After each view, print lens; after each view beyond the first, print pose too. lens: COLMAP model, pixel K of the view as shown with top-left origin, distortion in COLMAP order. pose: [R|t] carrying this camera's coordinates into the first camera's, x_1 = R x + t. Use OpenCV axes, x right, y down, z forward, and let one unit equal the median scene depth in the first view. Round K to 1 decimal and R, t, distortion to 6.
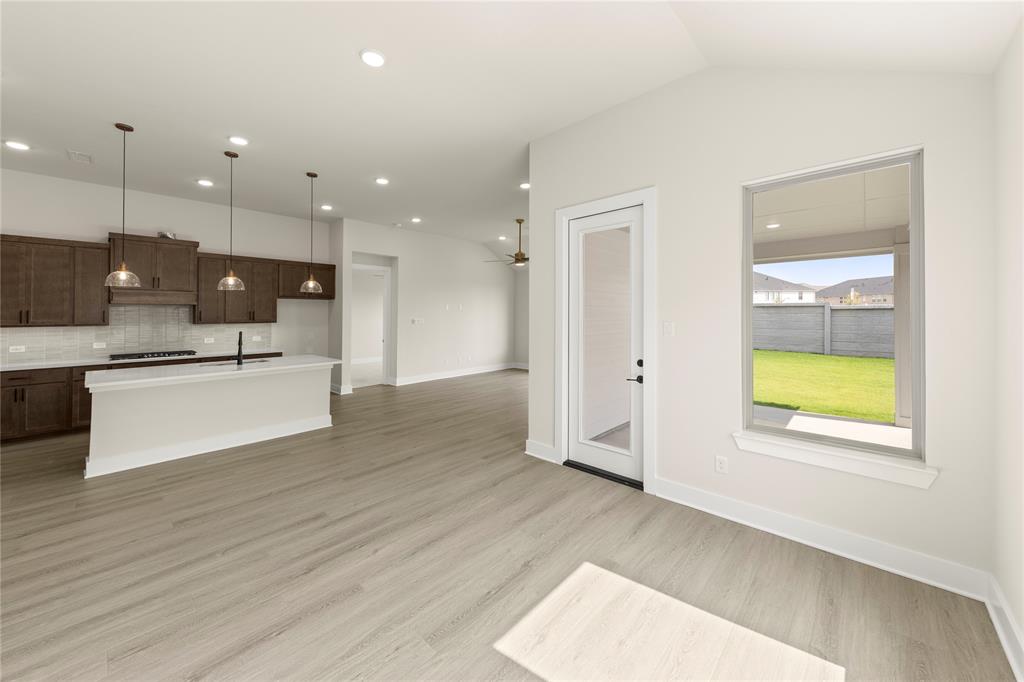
lens RADIAL K [[351.1, 0, 499.1], [0, 351.1, 310.1], [0, 0, 1]] dist [0.001520, -0.000098]
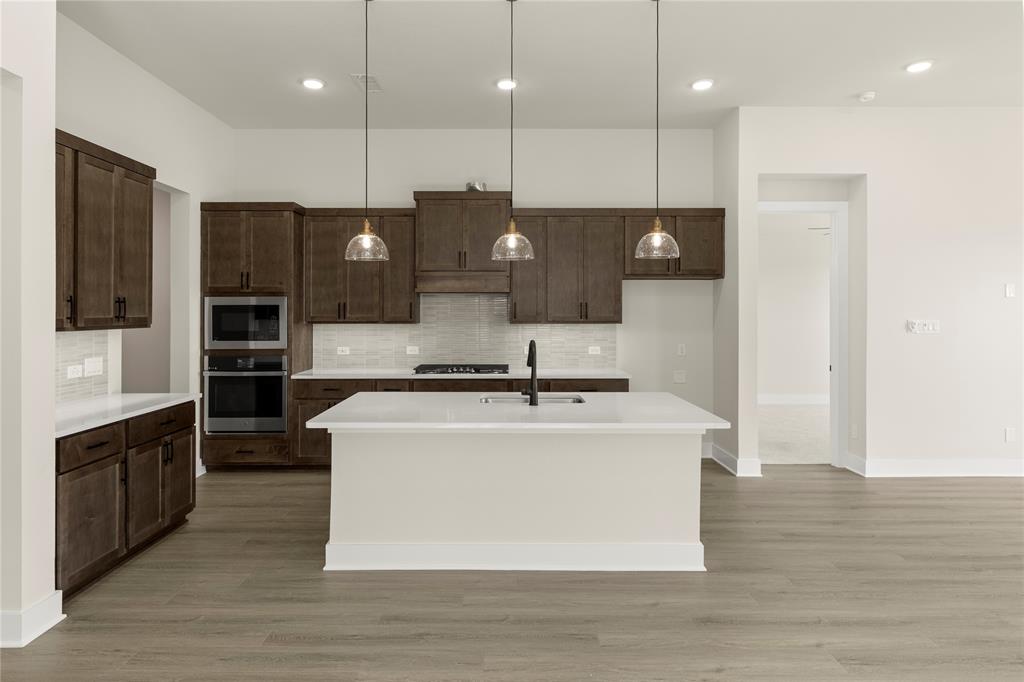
lens RADIAL K [[569.3, 0, 534.2], [0, 569.3, 300.8], [0, 0, 1]] dist [0.013197, -0.008067]
pose [[0.699916, -0.009464, -0.714162, -0.113480], [0.006221, 0.999955, -0.007154, 0.007554], [0.714198, 0.000565, 0.699944, 0.339117]]
